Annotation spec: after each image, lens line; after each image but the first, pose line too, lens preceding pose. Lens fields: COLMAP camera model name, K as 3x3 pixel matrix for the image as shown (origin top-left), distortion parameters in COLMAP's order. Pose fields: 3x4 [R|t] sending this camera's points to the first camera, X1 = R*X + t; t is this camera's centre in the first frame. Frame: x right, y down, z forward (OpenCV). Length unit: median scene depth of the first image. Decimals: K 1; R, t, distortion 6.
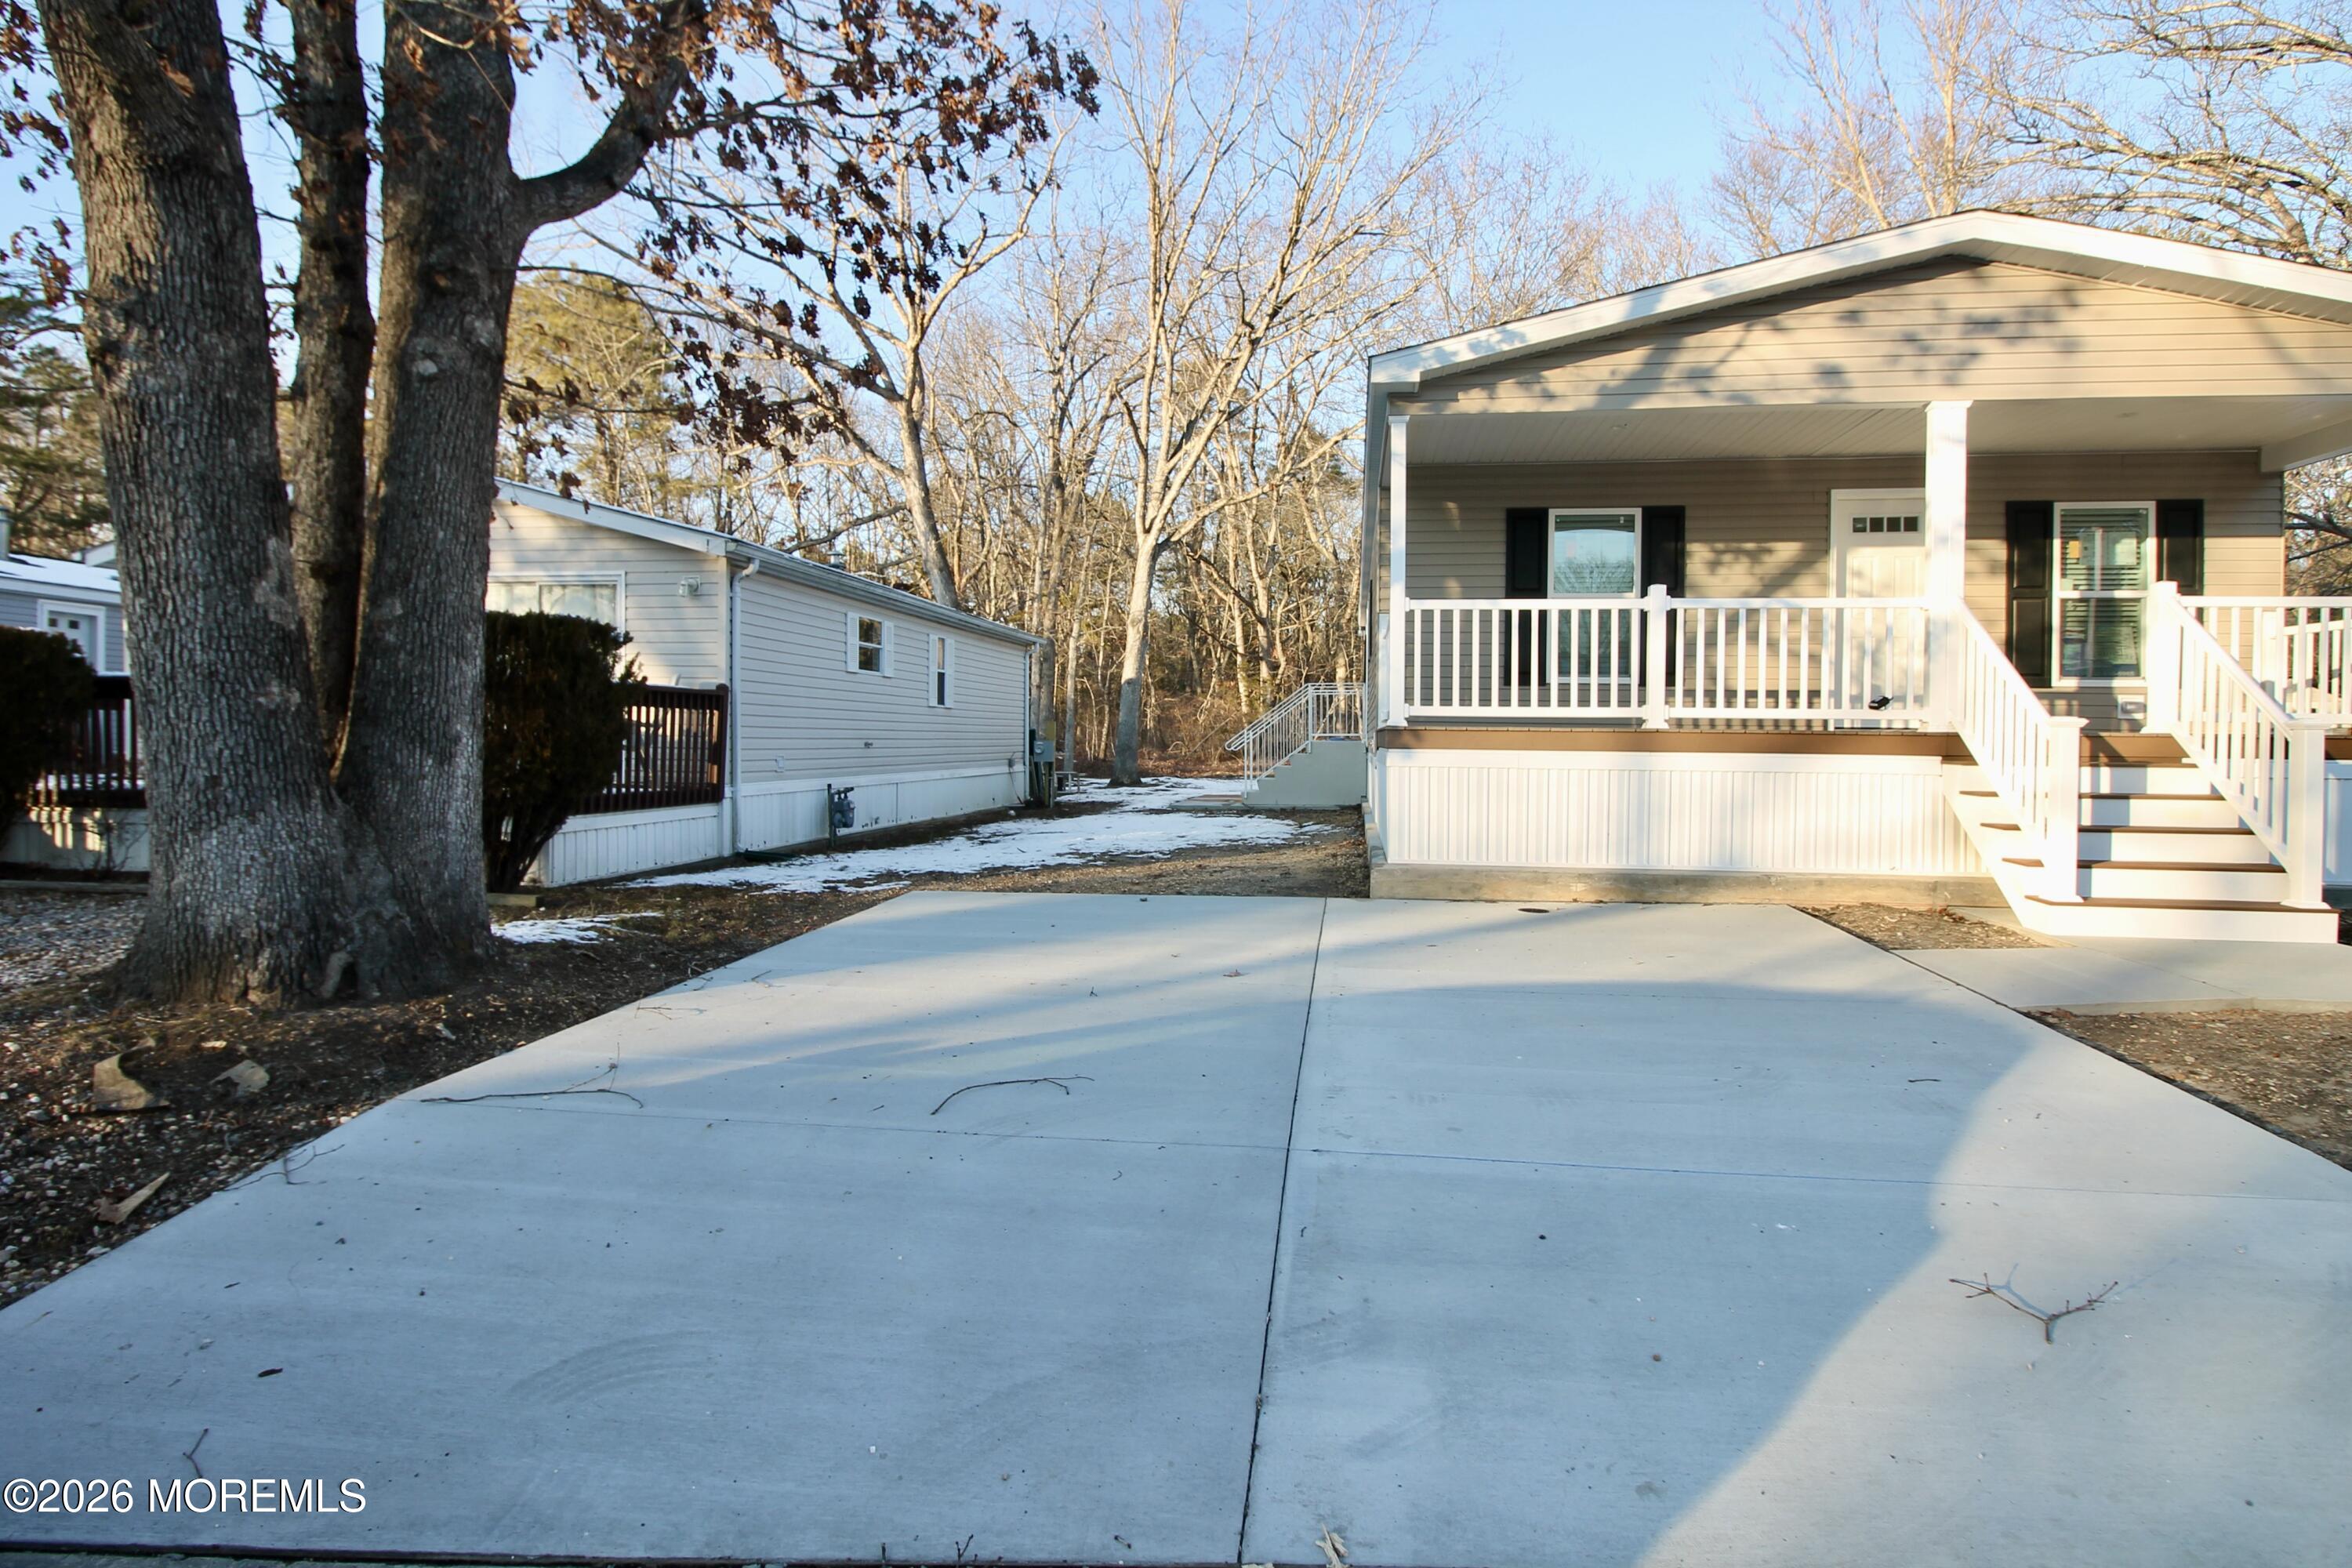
lens RADIAL K [[1183.9, 0, 1195.0], [0, 1183.9, 752.7], [0, 0, 1]] dist [-0.003138, -0.010786]
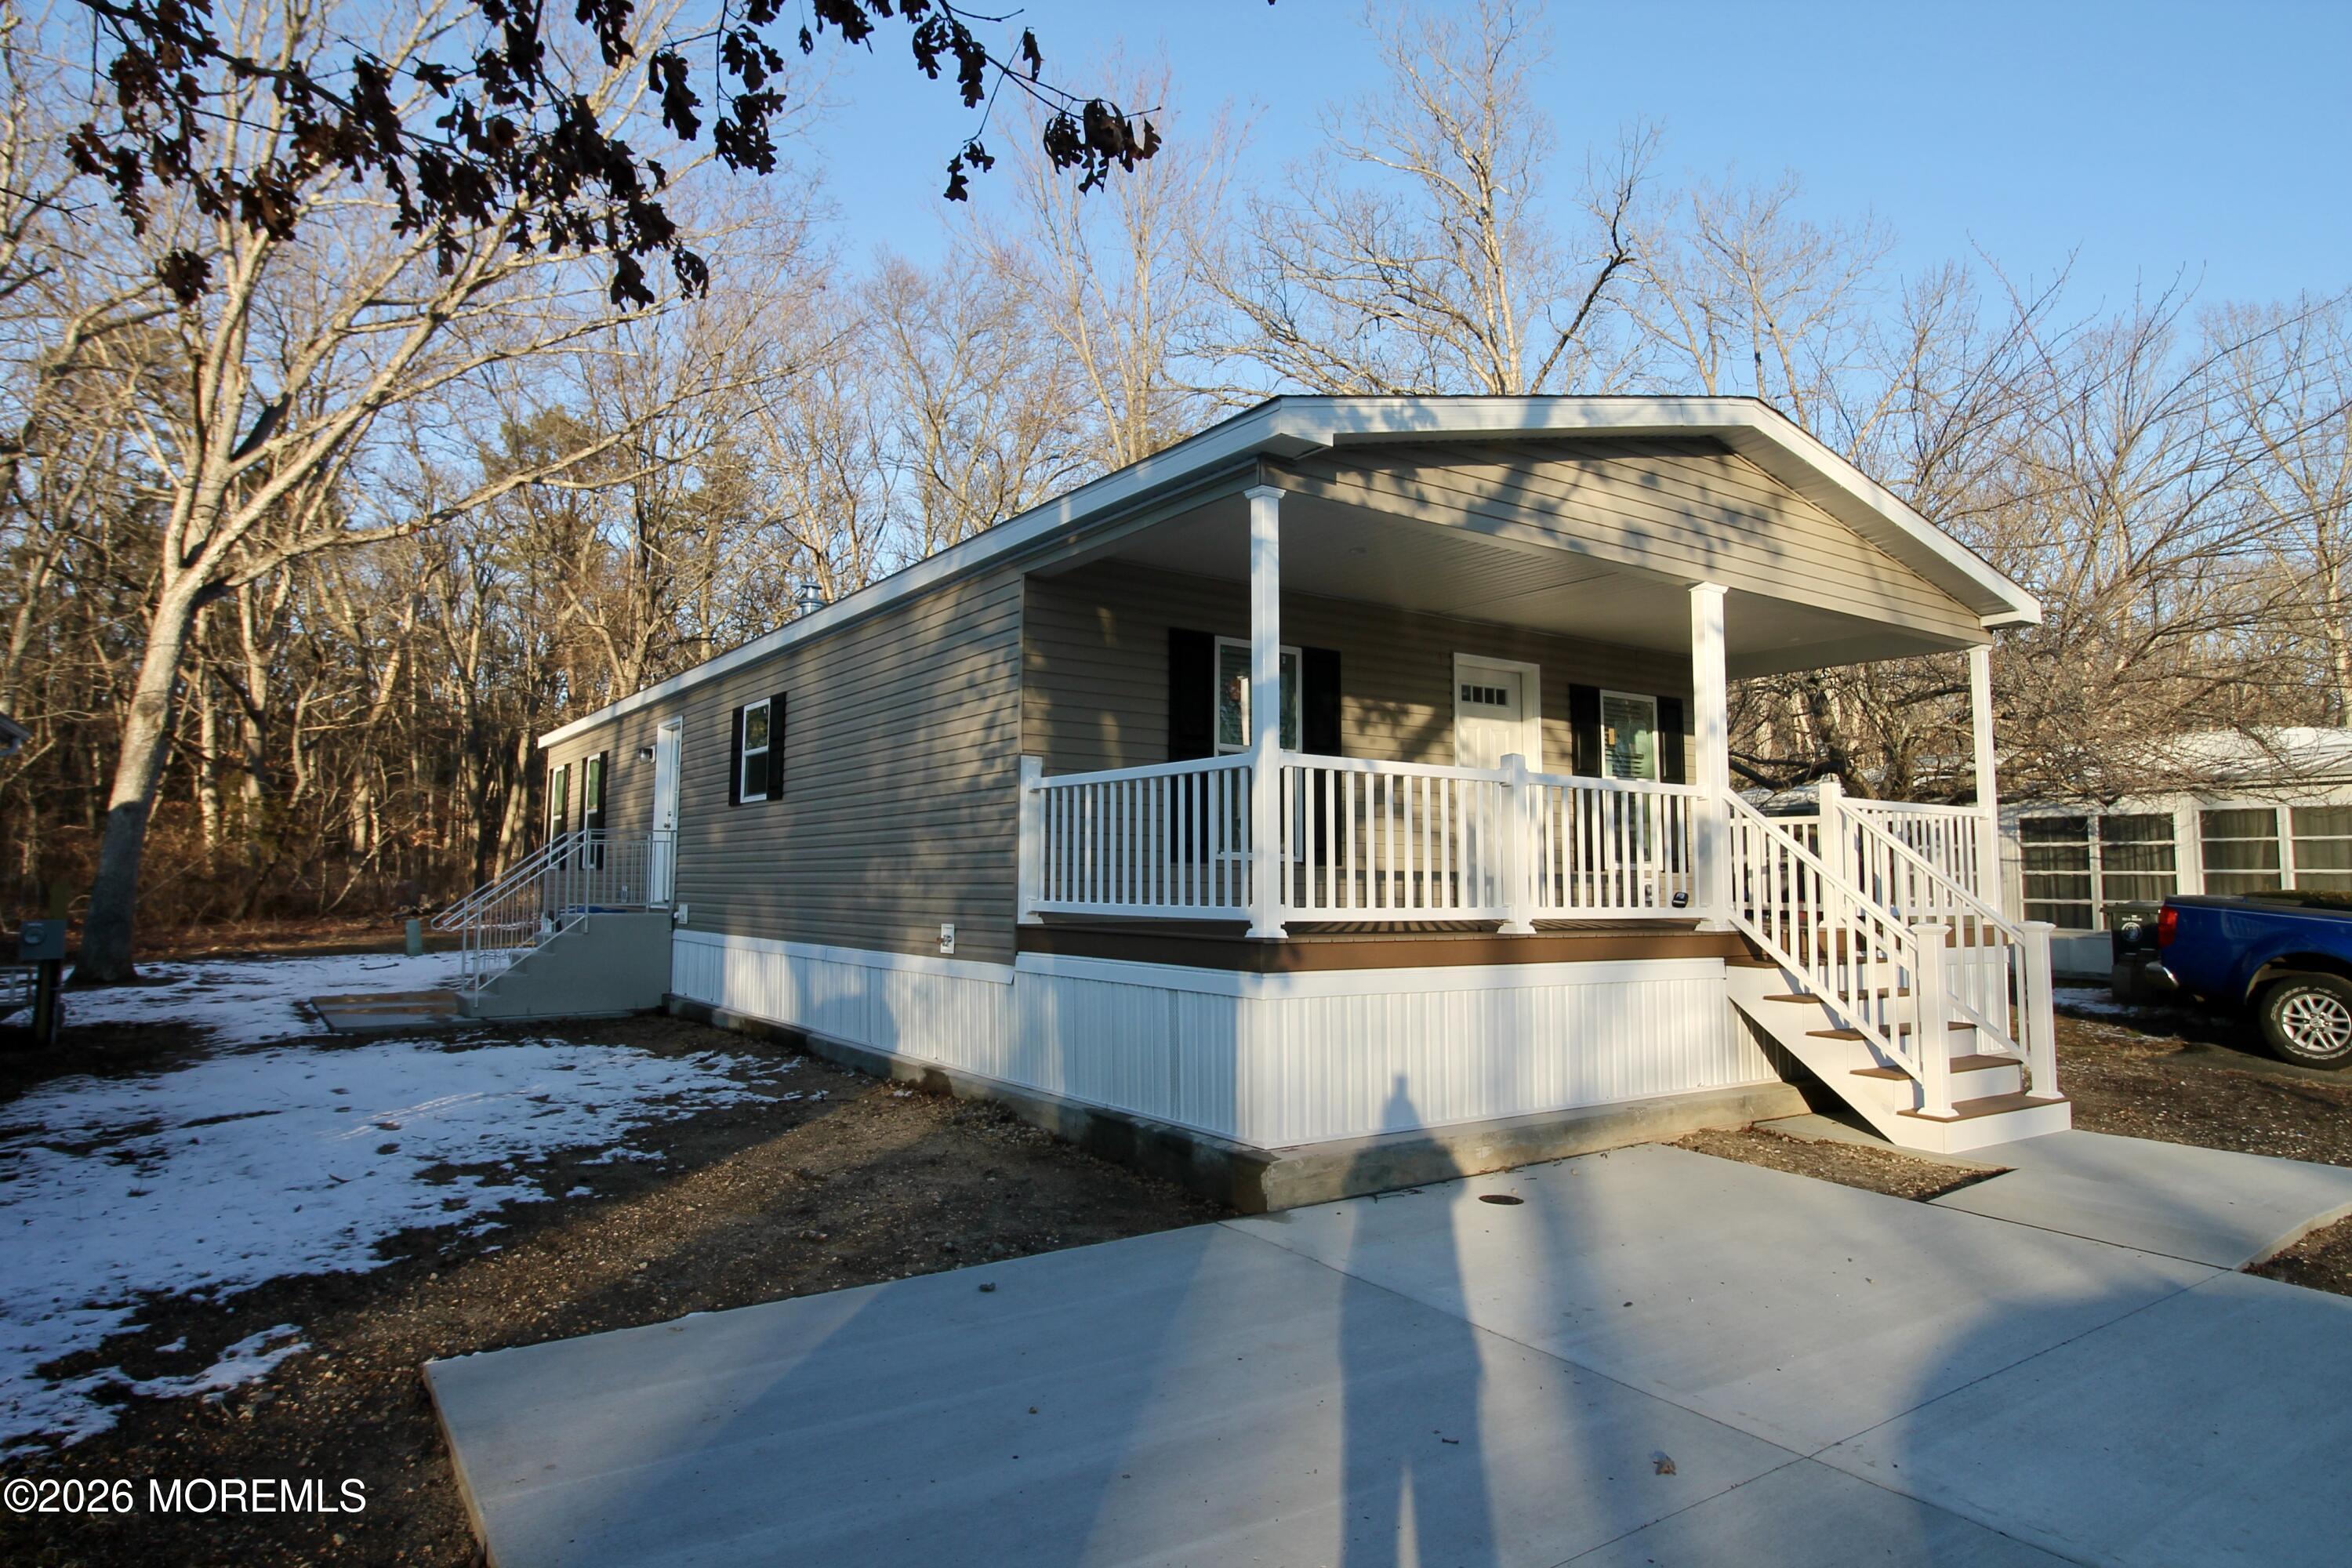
lens RADIAL K [[1349.2, 0, 1172.8], [0, 1349.2, 746.8], [0, 0, 1]] dist [-0.008583, -0.001573]
pose [[0.737361, 0.066044, 0.672262, -0.328663], [0.006508, 0.994468, -0.104835, -0.043044], [-0.675467, 0.081676, 0.732853, 0.397925]]
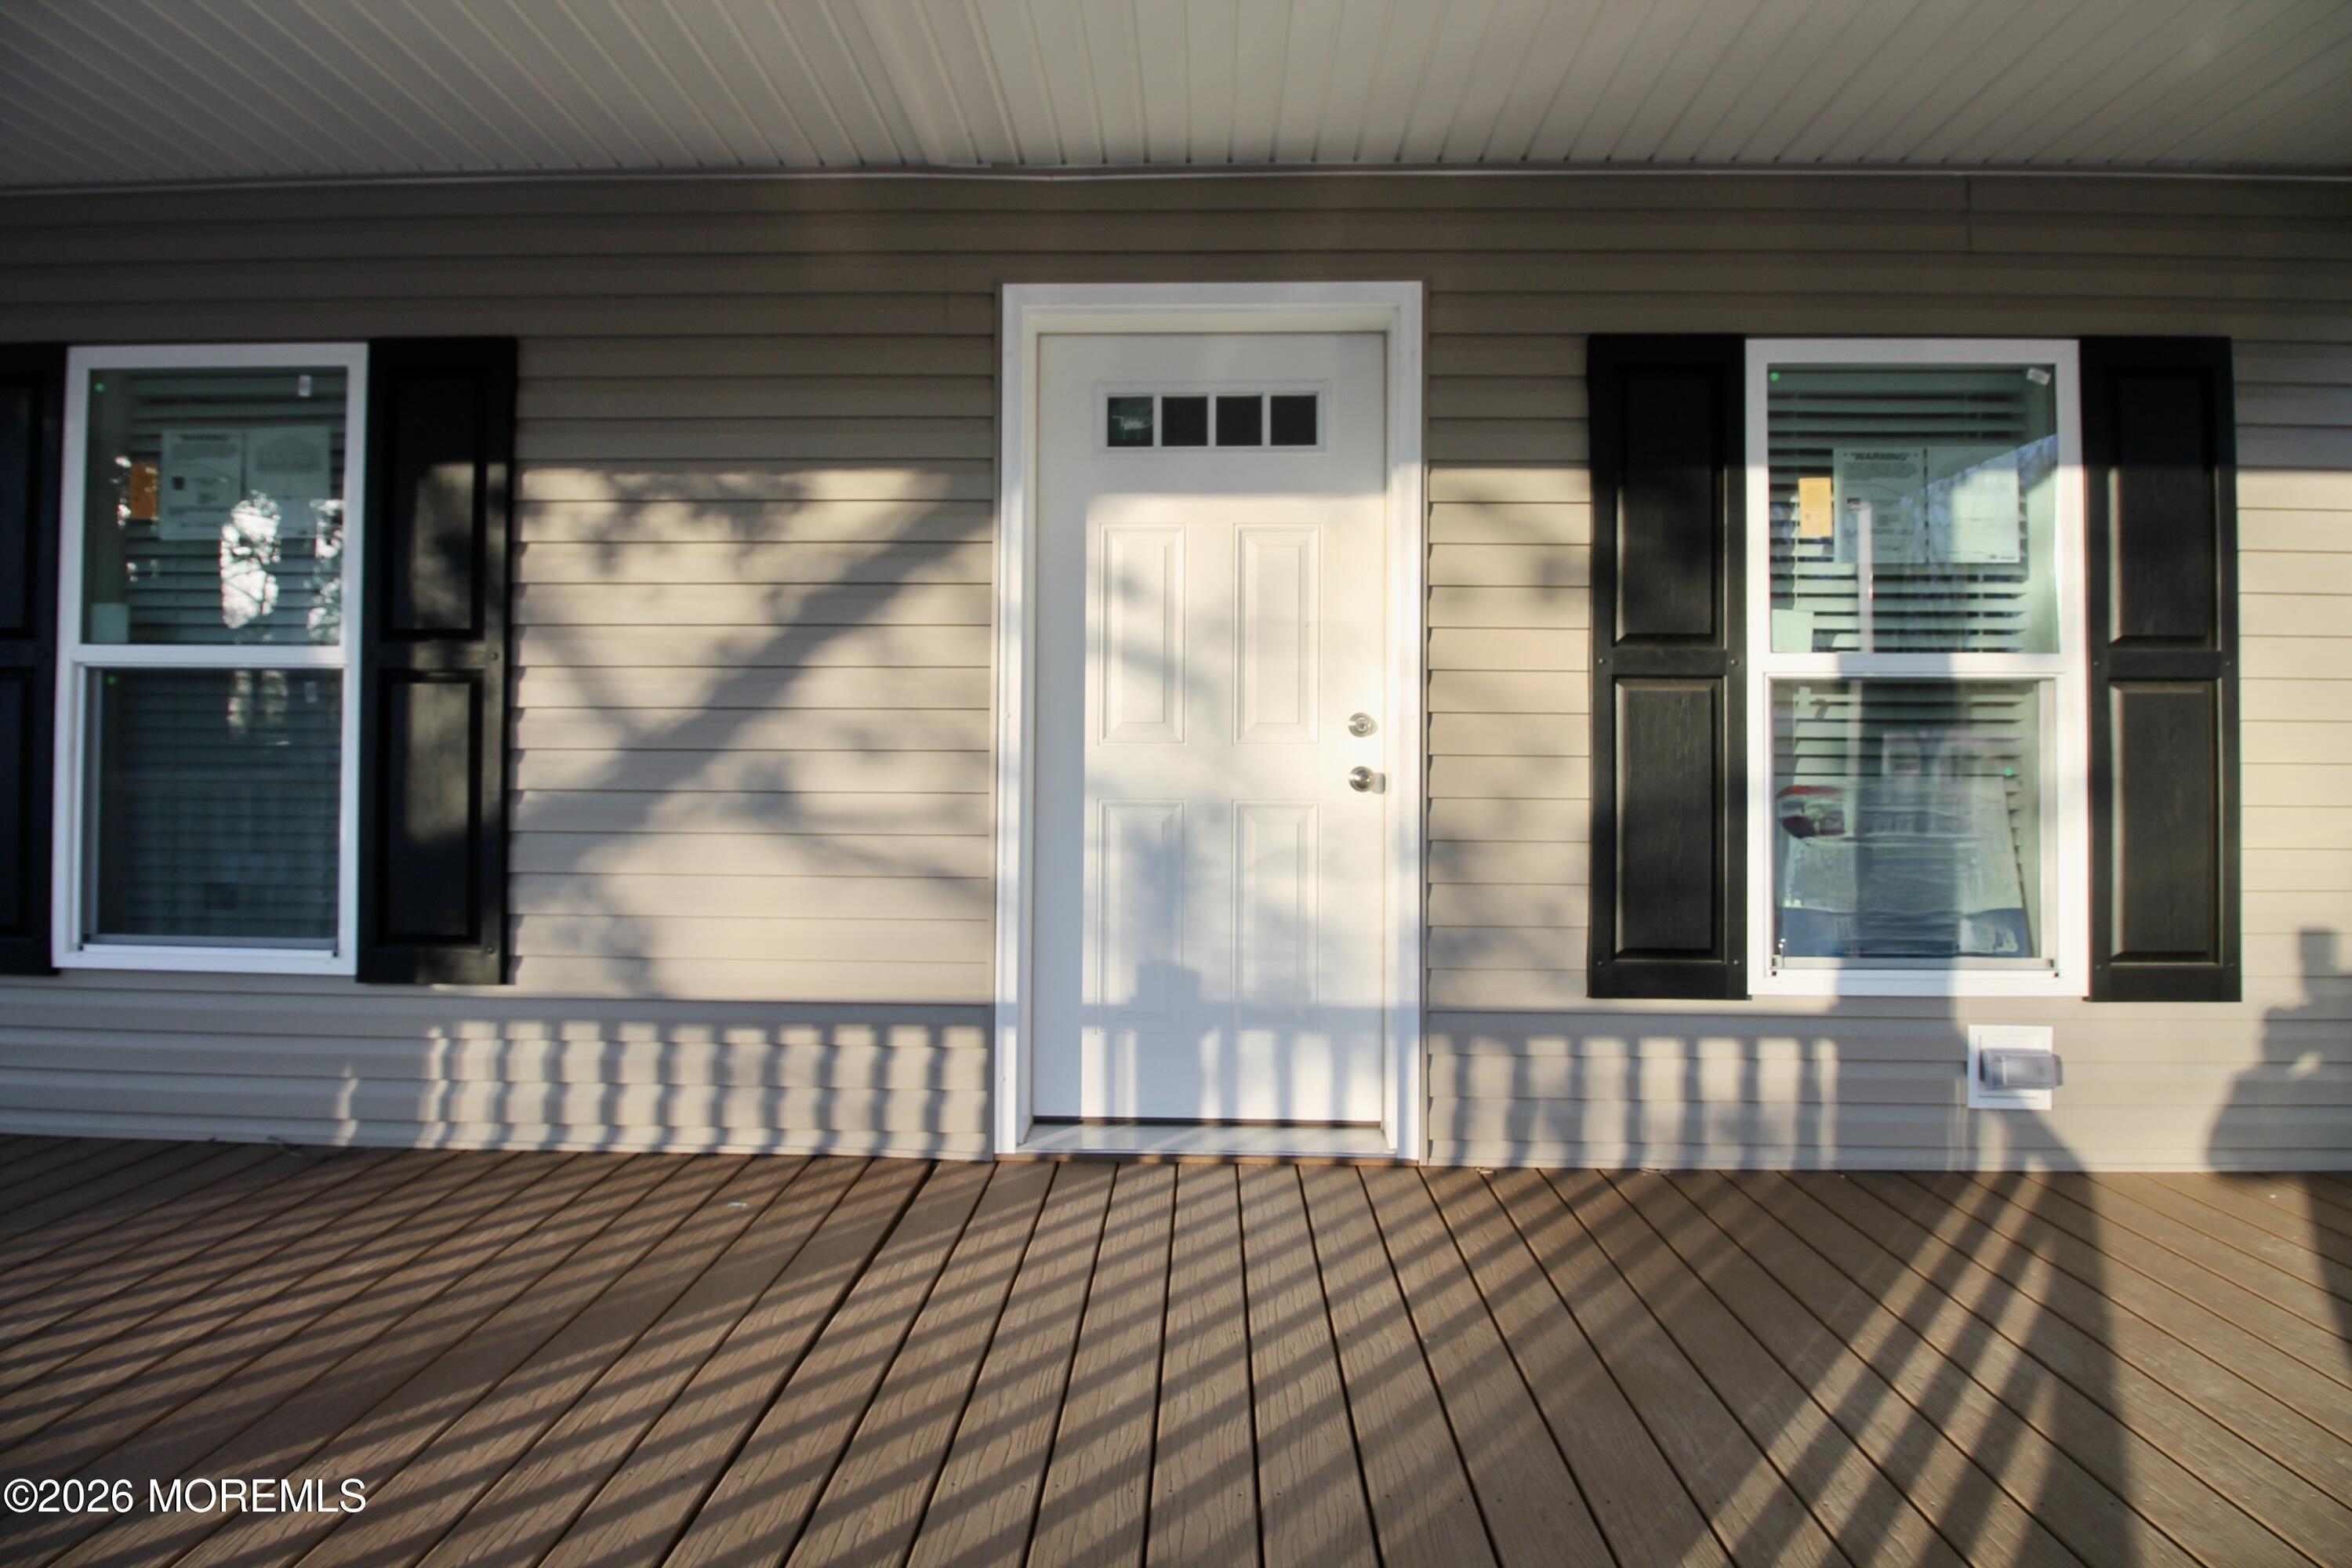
lens RADIAL K [[1111.3, 0, 1178.7], [0, 1111.3, 767.6], [0, 0, 1]] dist [-0.000132, -0.012433]
pose [[0.993243, 0.001227, 0.116044, 0.565069], [0.002173, 0.999572, -0.029161, -0.102547], [-0.116031, 0.029216, 0.992816, 0.756081]]
